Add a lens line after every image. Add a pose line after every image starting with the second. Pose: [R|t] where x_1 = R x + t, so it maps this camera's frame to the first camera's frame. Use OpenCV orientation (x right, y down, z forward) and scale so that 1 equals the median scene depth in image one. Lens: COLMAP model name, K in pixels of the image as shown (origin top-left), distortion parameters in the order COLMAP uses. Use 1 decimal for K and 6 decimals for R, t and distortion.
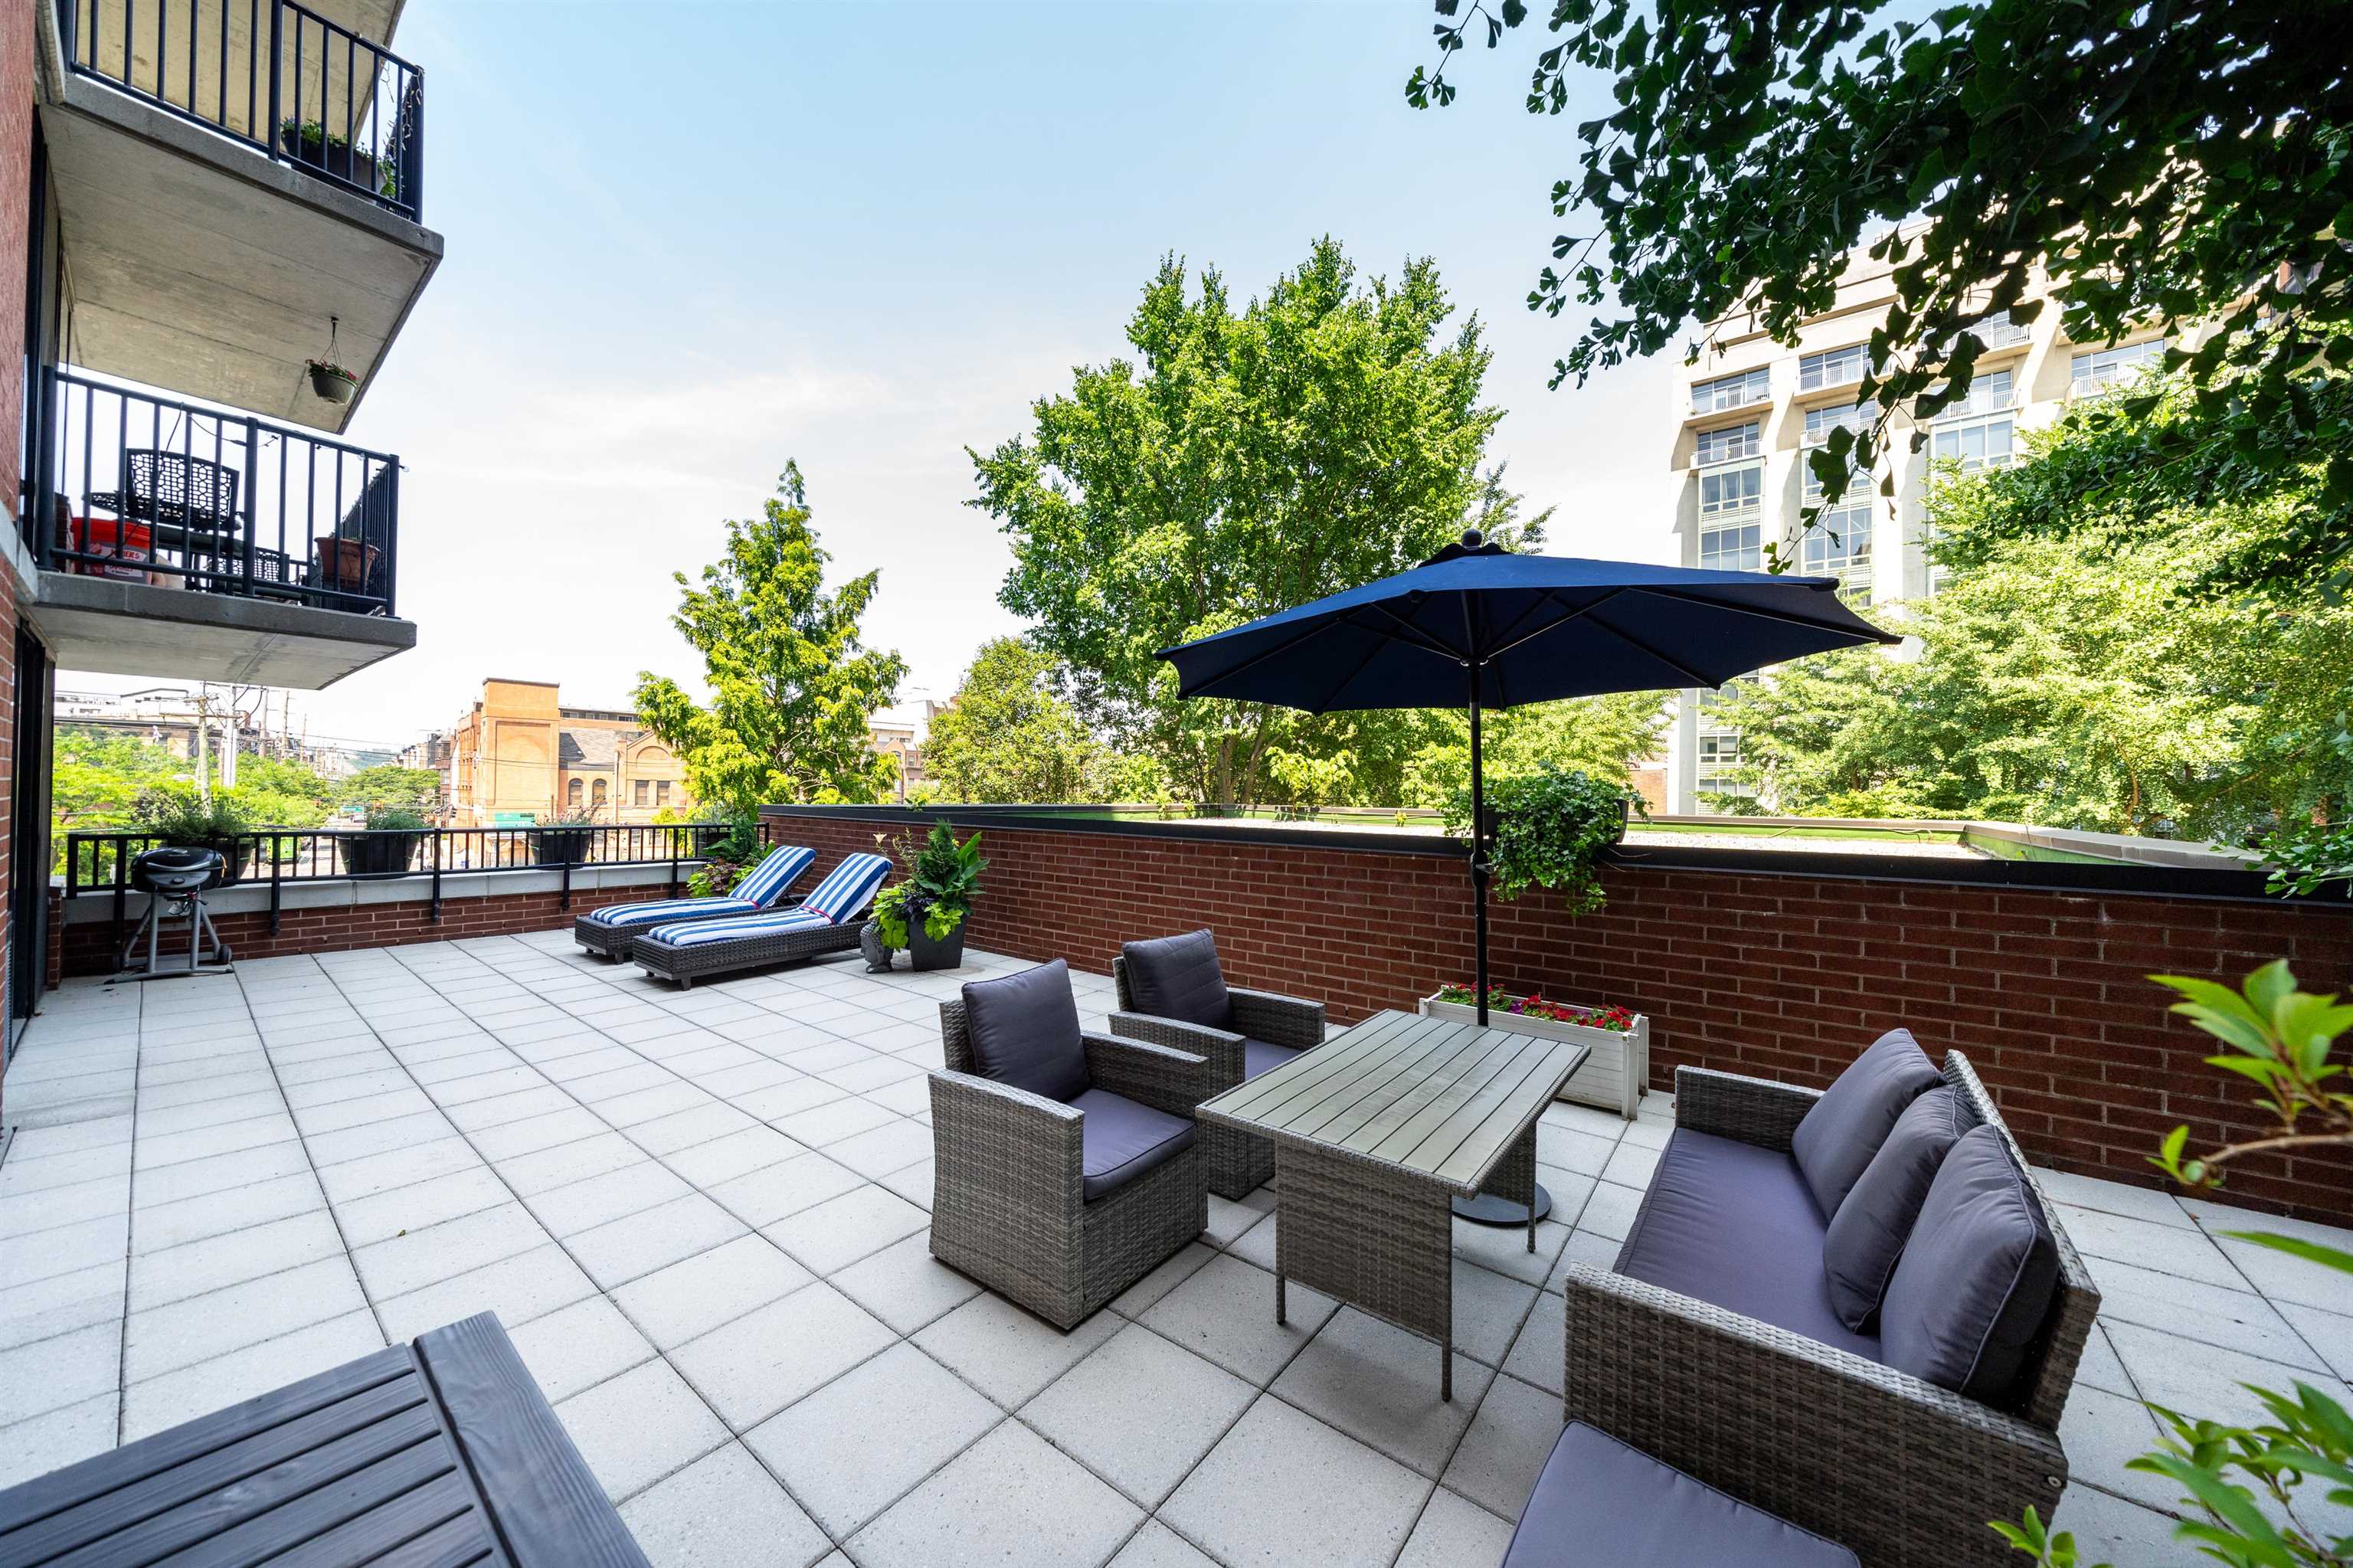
lens RADIAL K [[808.4, 0, 1176.5], [0, 808.4, 784.0], [0, 0, 1]] dist [-0.000494, -0.000413]
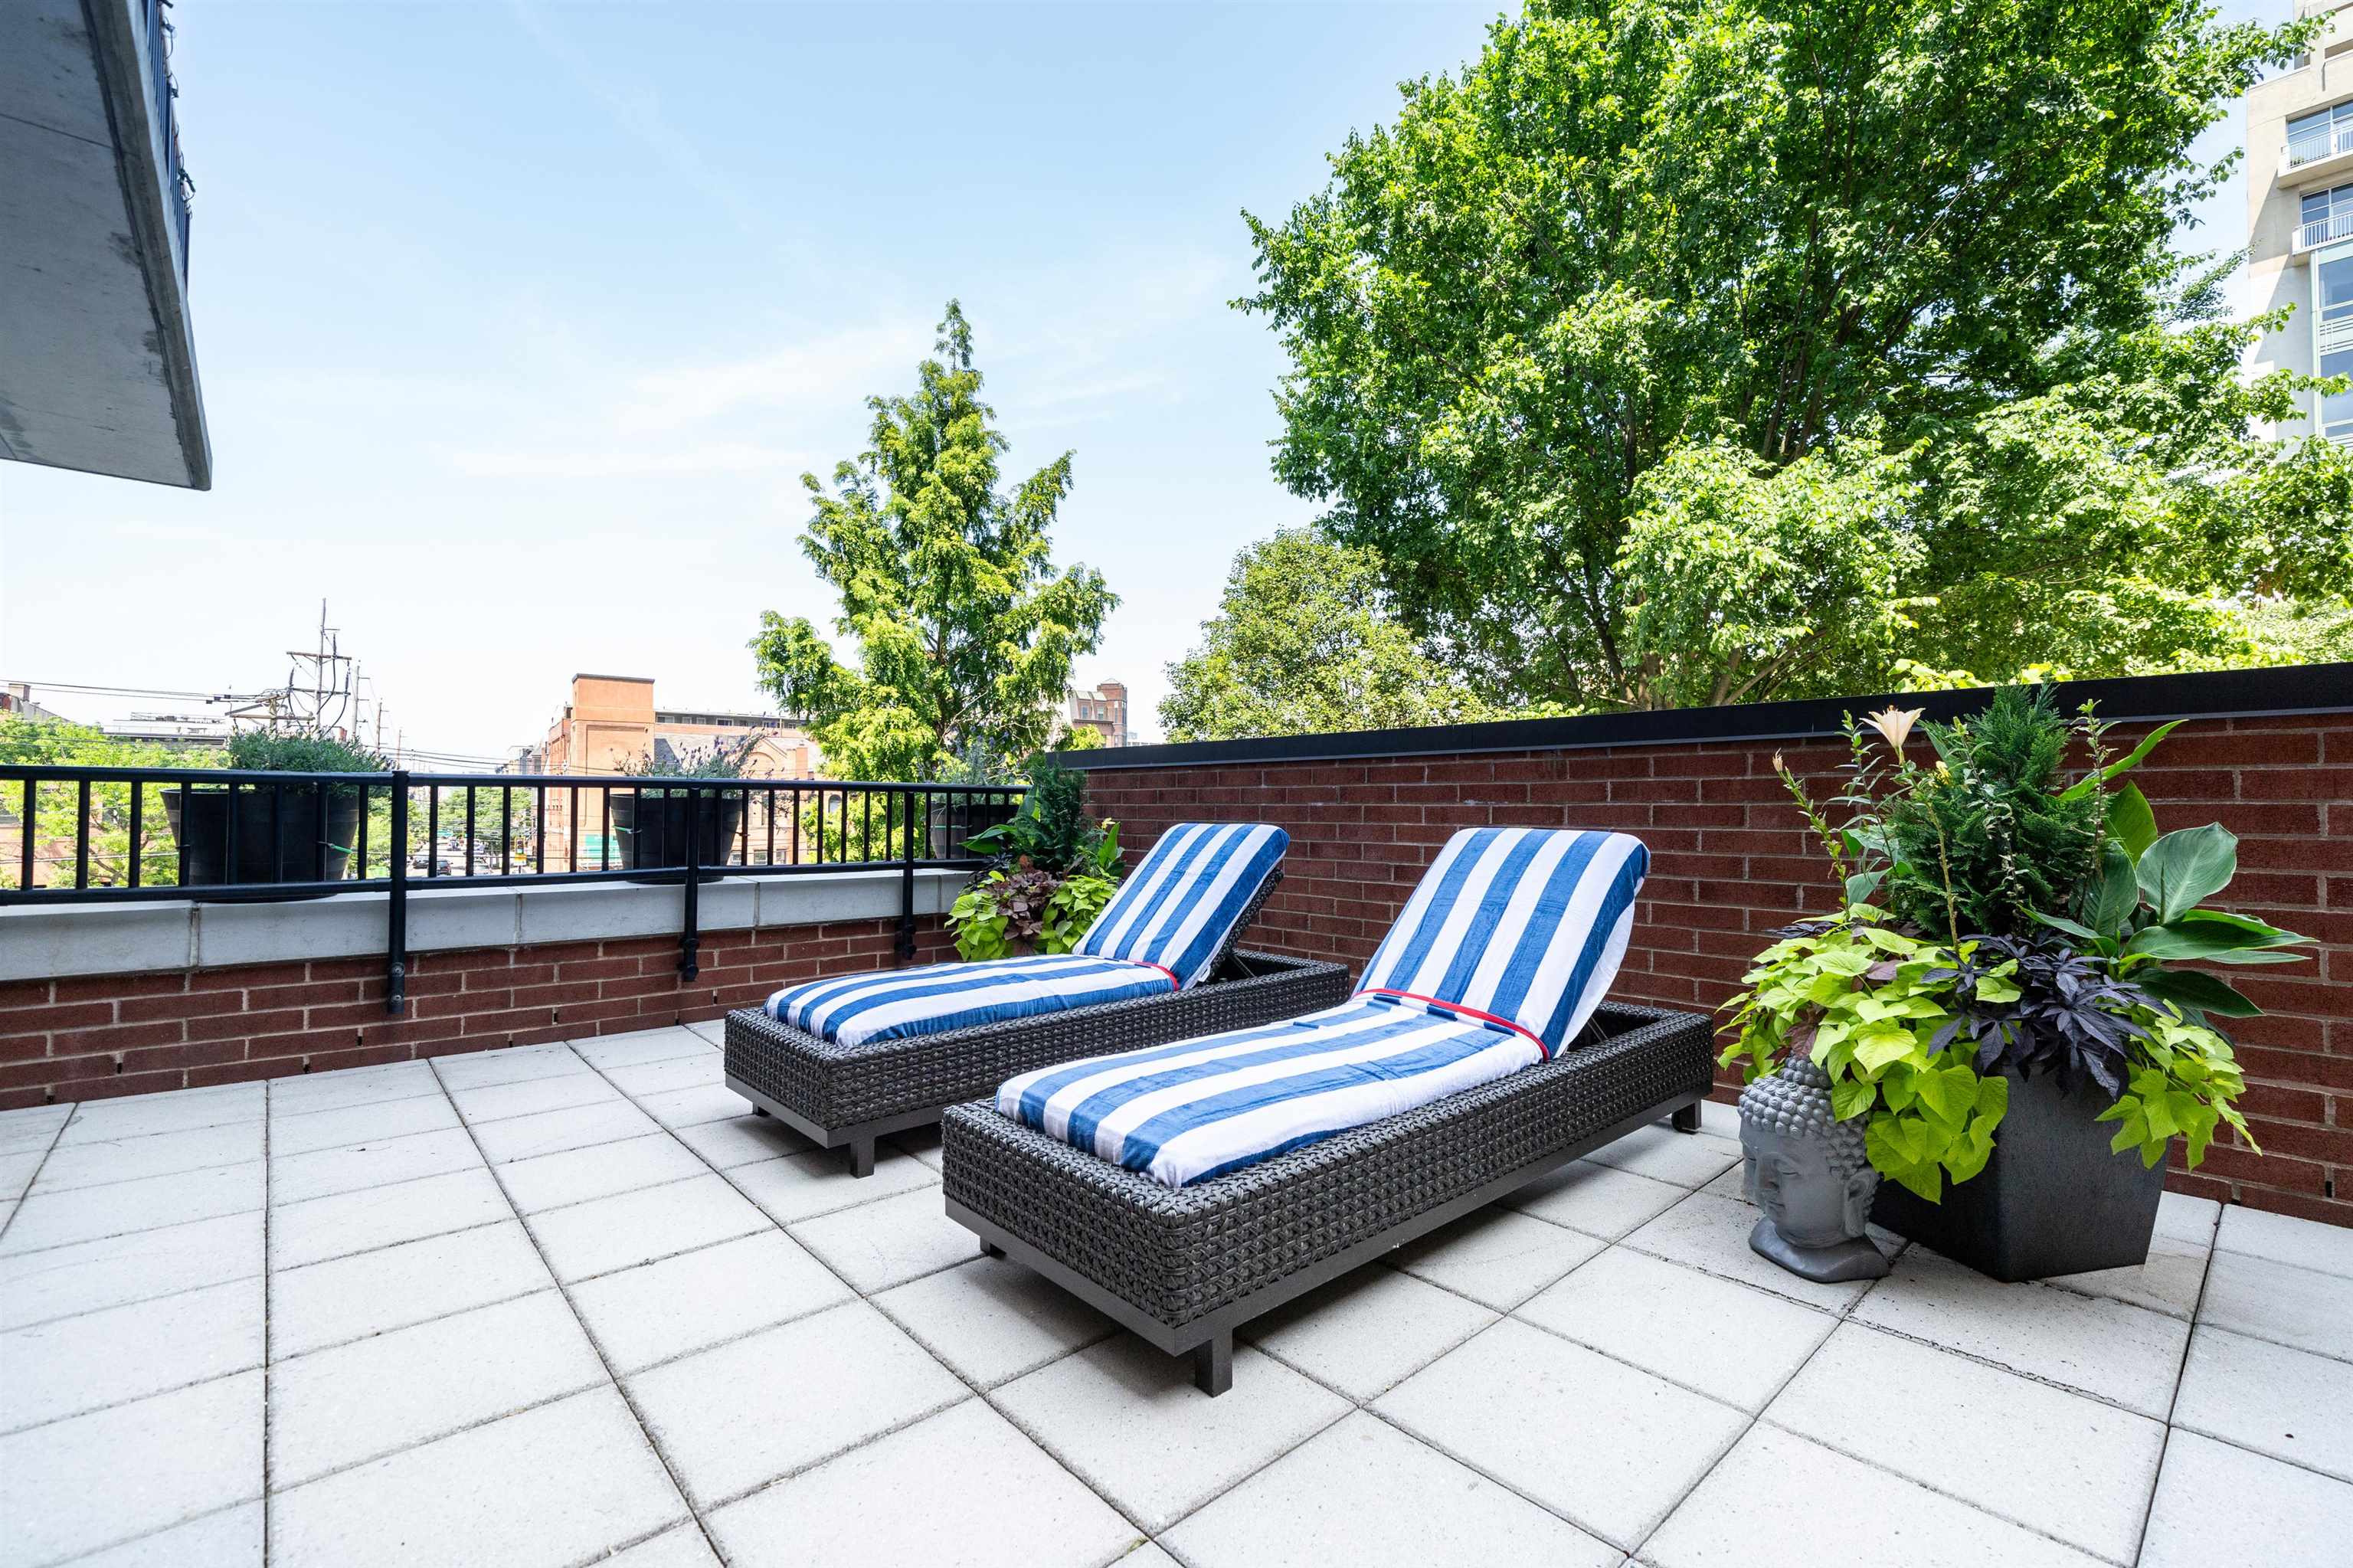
lens RADIAL K [[969.9, 0, 1120.9], [0, 969.9, 785.0], [0, 0, 1]] dist [0.033927, -0.018851]
pose [[0.978979, -0.019688, -0.203008, -0.189489], [0.015317, 0.999616, -0.023083, 0.030921], [0.203385, 0.019488, 0.978905, 0.240426]]
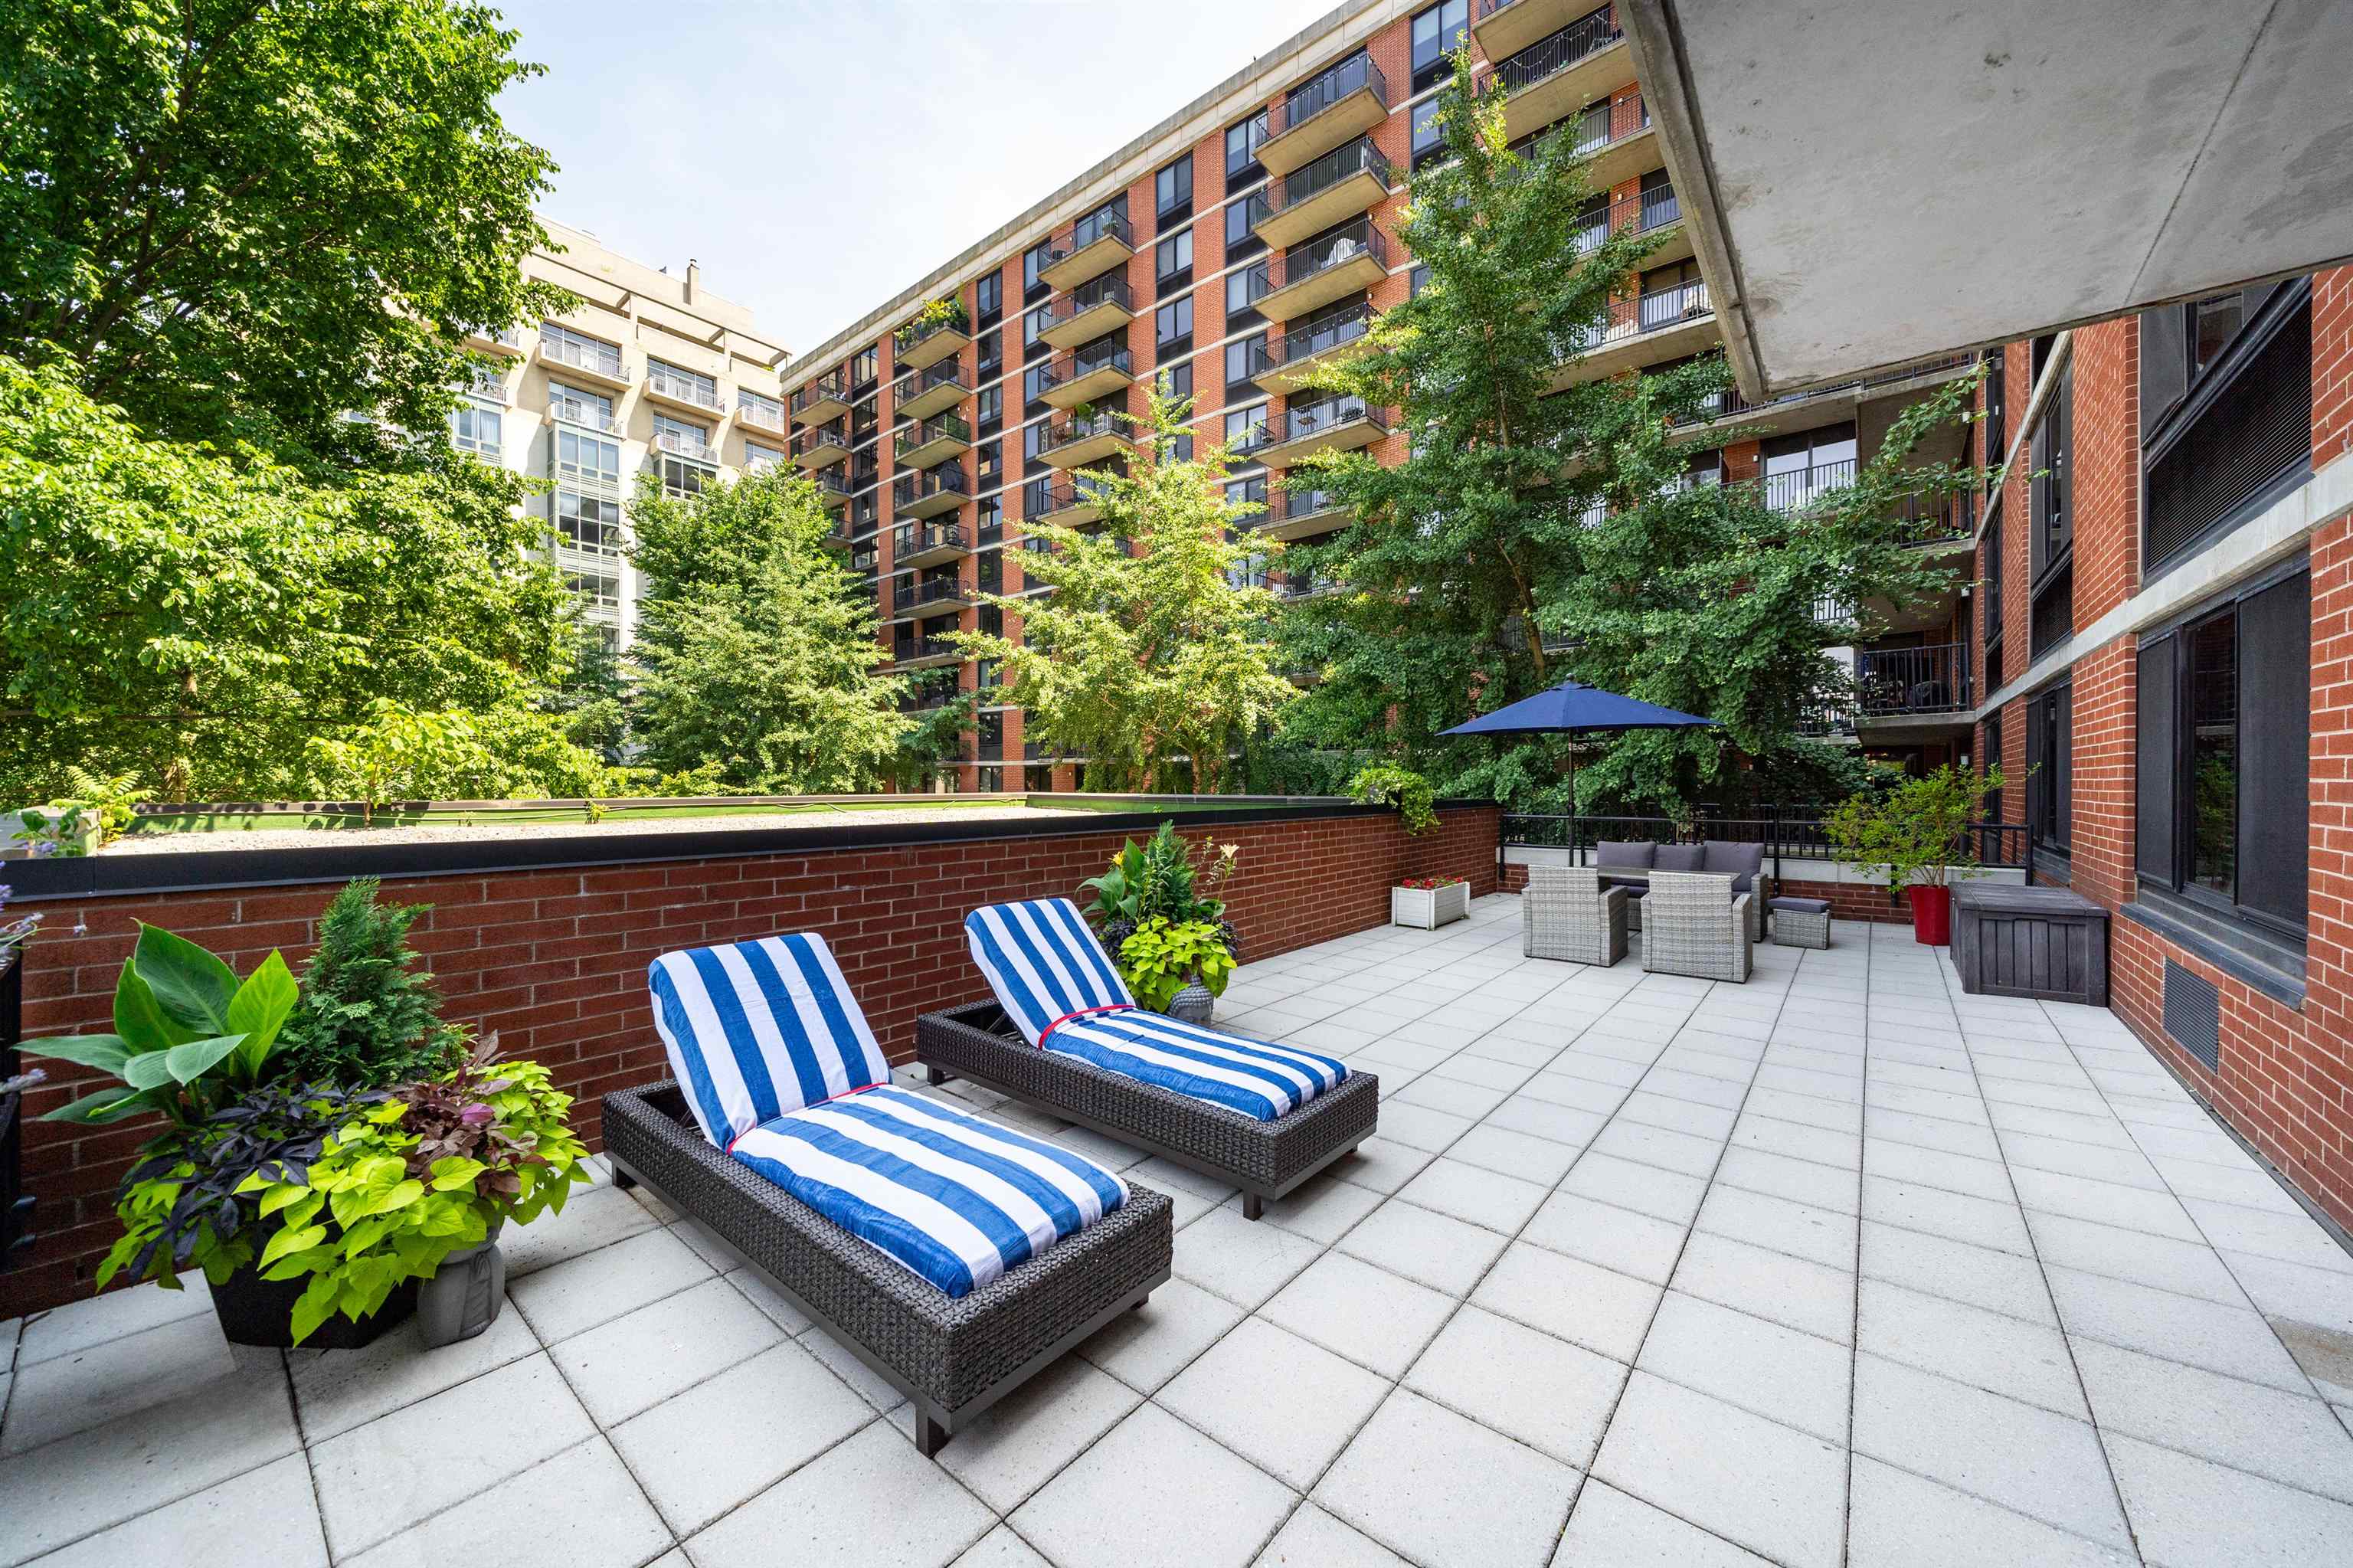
lens RADIAL K [[849.9, 0, 1176.5], [0, 849.9, 784.0], [0, 0, 1]] dist [-0.003128, -0.000266]
pose [[0.030274, -0.017891, 0.999382, -0.384154], [-0.009193, 0.999793, 0.018176, -0.001734], [-0.999499, -0.009737, 0.030103, 0.355873]]
